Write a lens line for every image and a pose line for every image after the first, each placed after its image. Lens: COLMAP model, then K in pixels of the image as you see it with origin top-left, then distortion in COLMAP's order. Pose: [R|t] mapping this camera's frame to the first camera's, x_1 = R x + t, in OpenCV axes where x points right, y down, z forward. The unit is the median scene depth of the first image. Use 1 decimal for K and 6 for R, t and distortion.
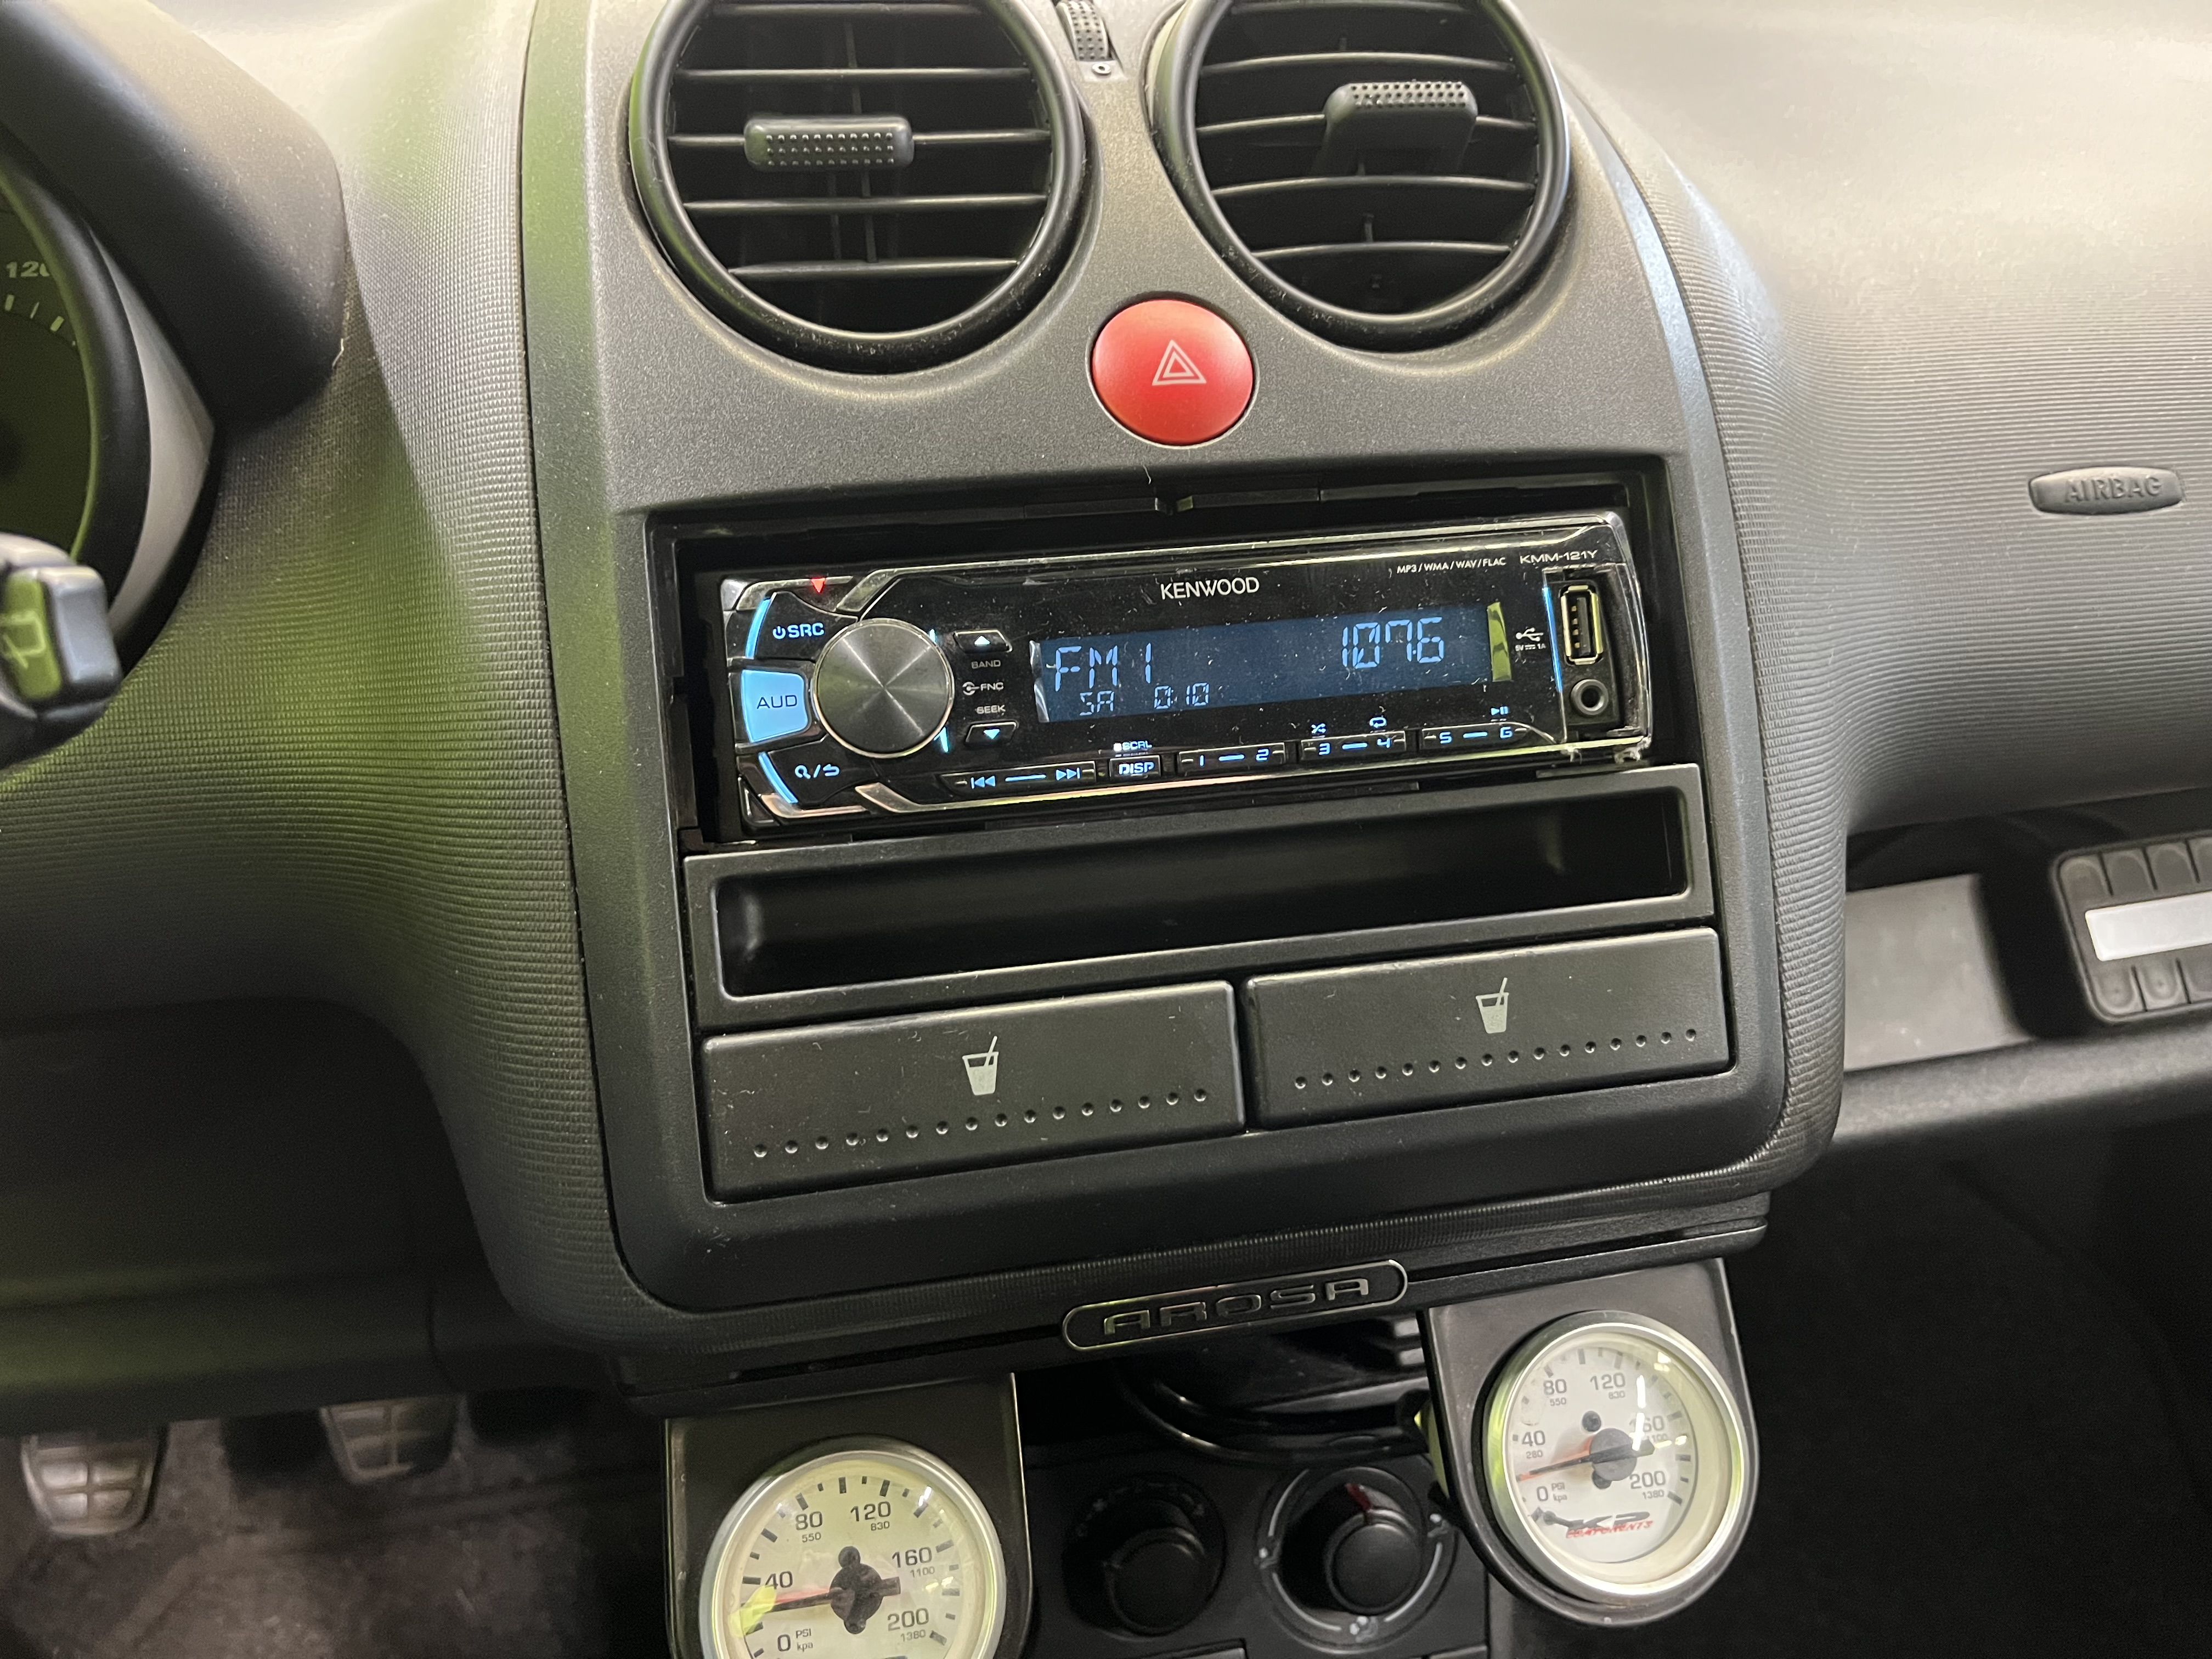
lens RADIAL K [[1651.1, 0, 1101.6], [0, 1651.1, 839.7], [0, 0, 1]] dist [0.015749, 0.000343]
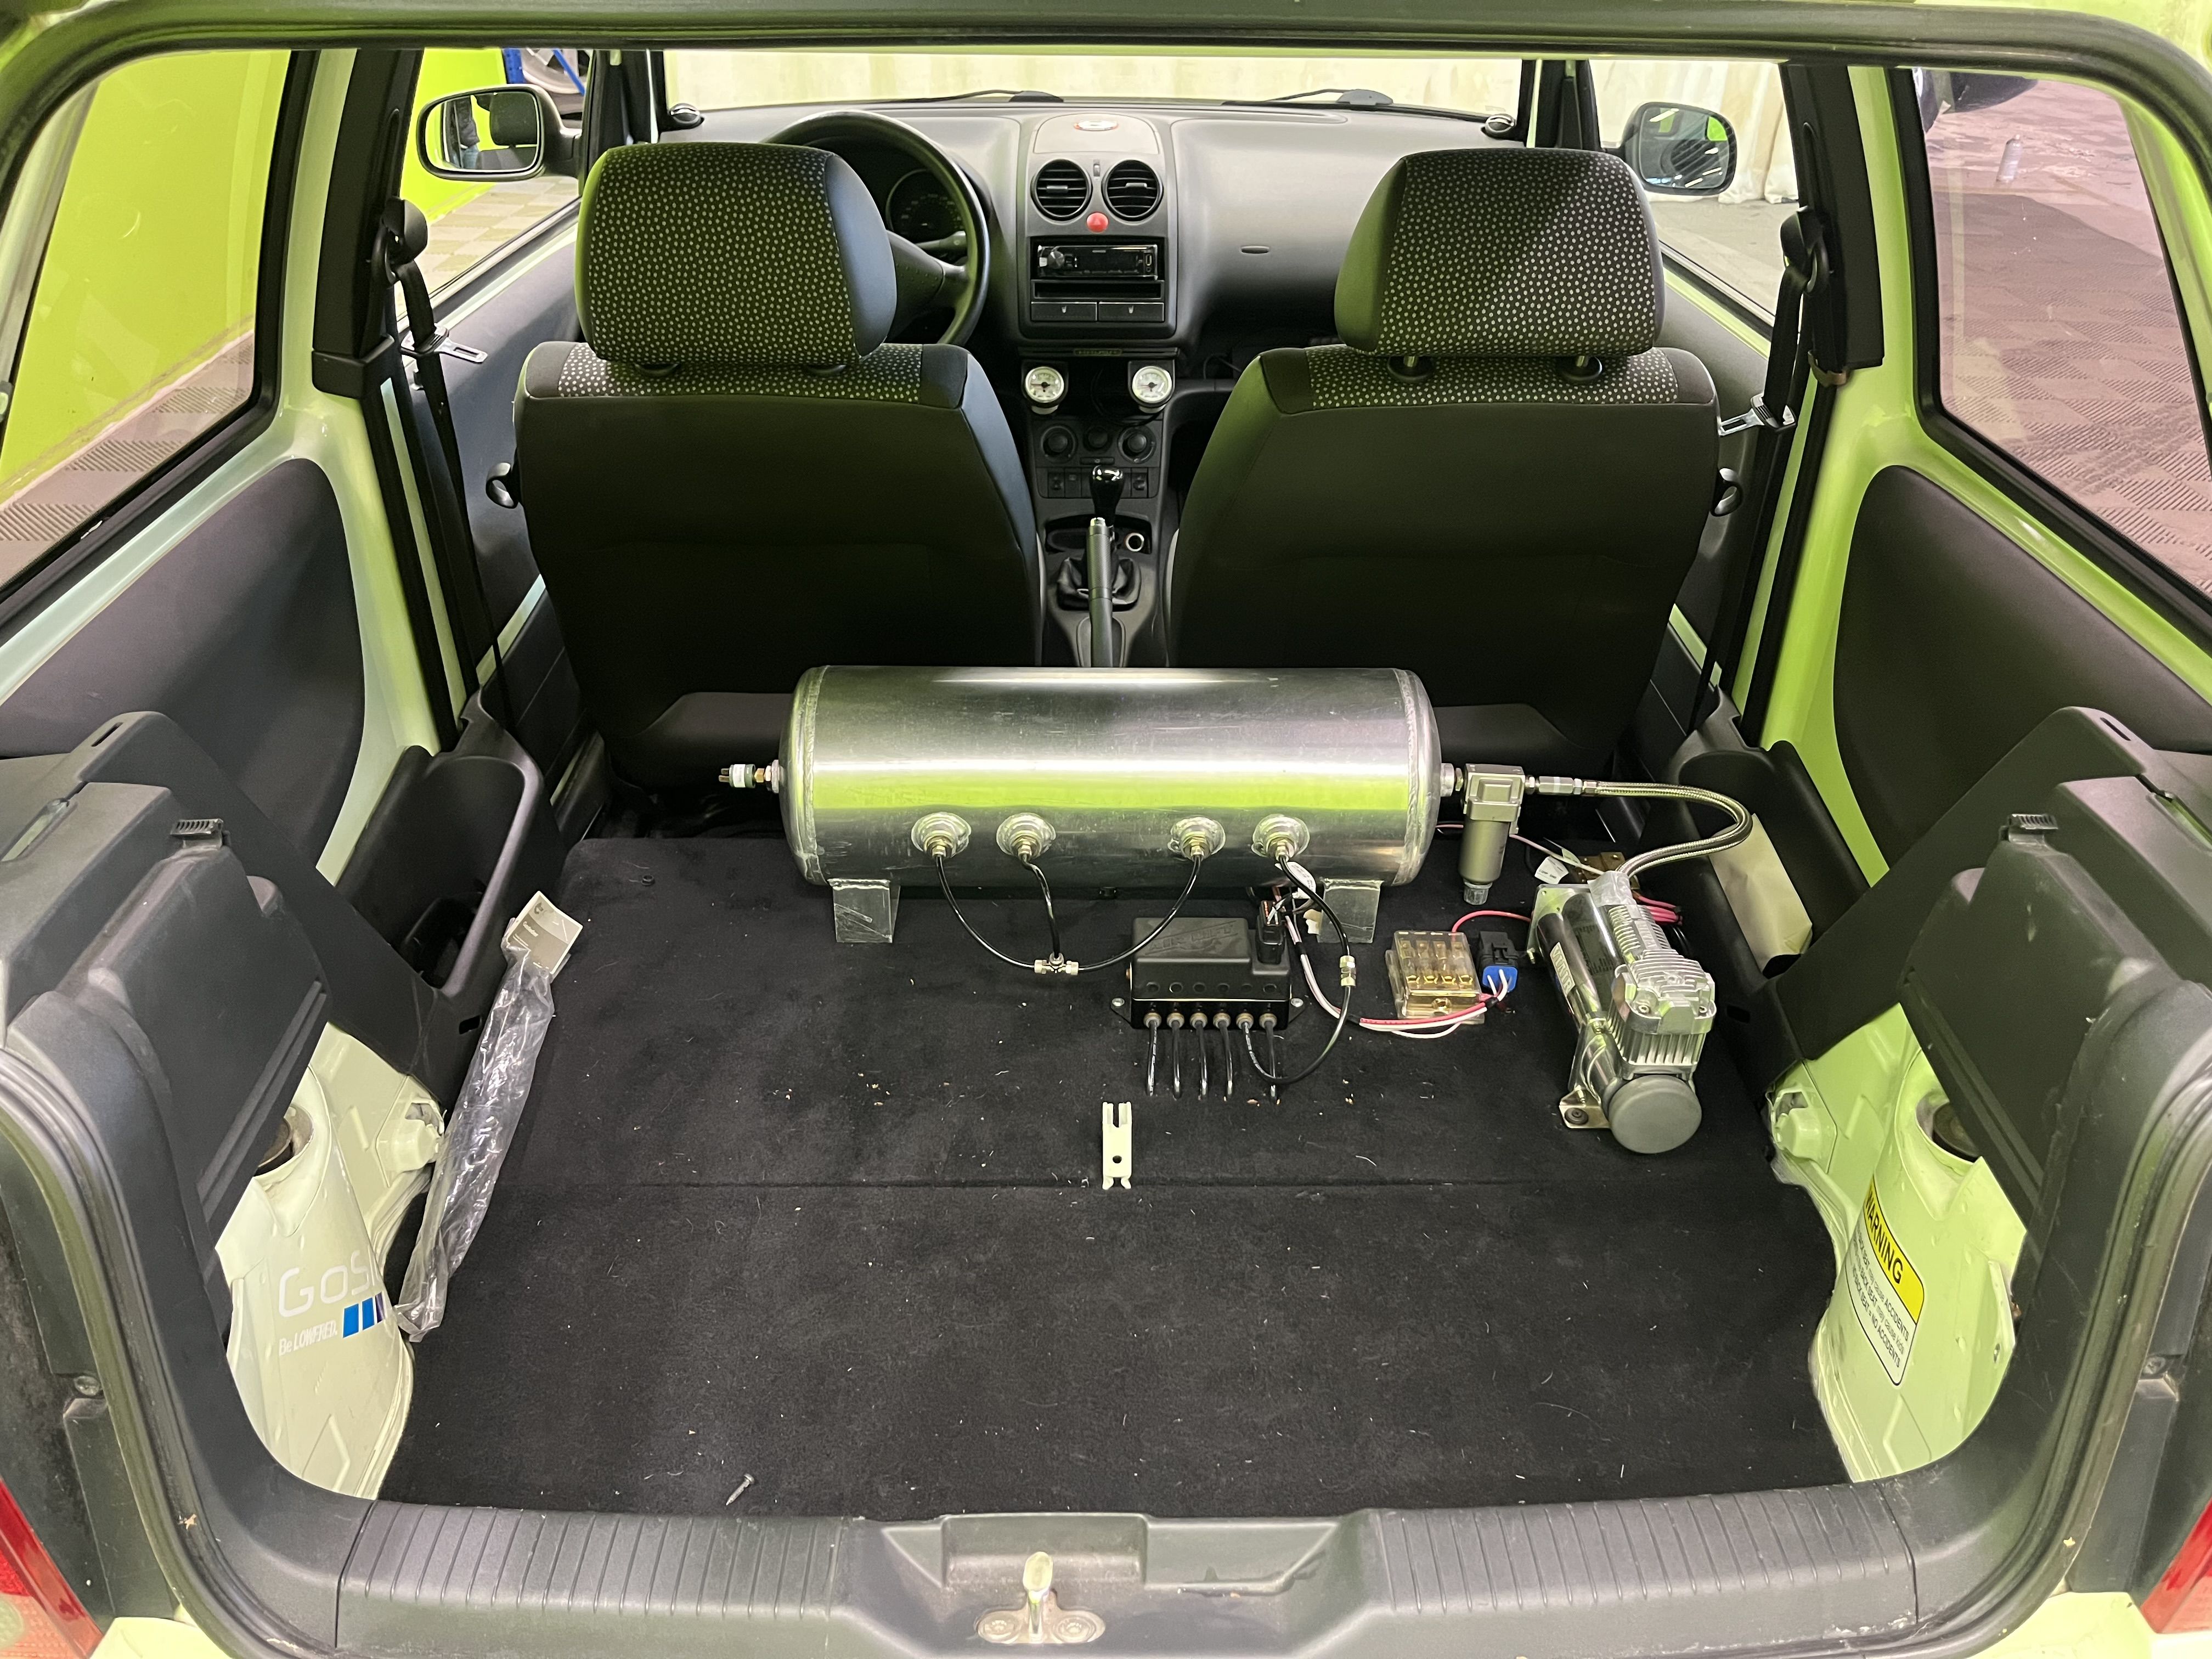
lens RADIAL K [[1651.1, 0, 1101.6], [0, 1651.1, 839.7], [0, 0, 1]] dist [0.015749, 0.000343]
pose [[0.981928, 0.107218, -0.155951, 1.504143], [-0.092157, 0.990628, 0.100811, 1.710537], [0.165299, -0.084617, 0.982607, -6.520624]]
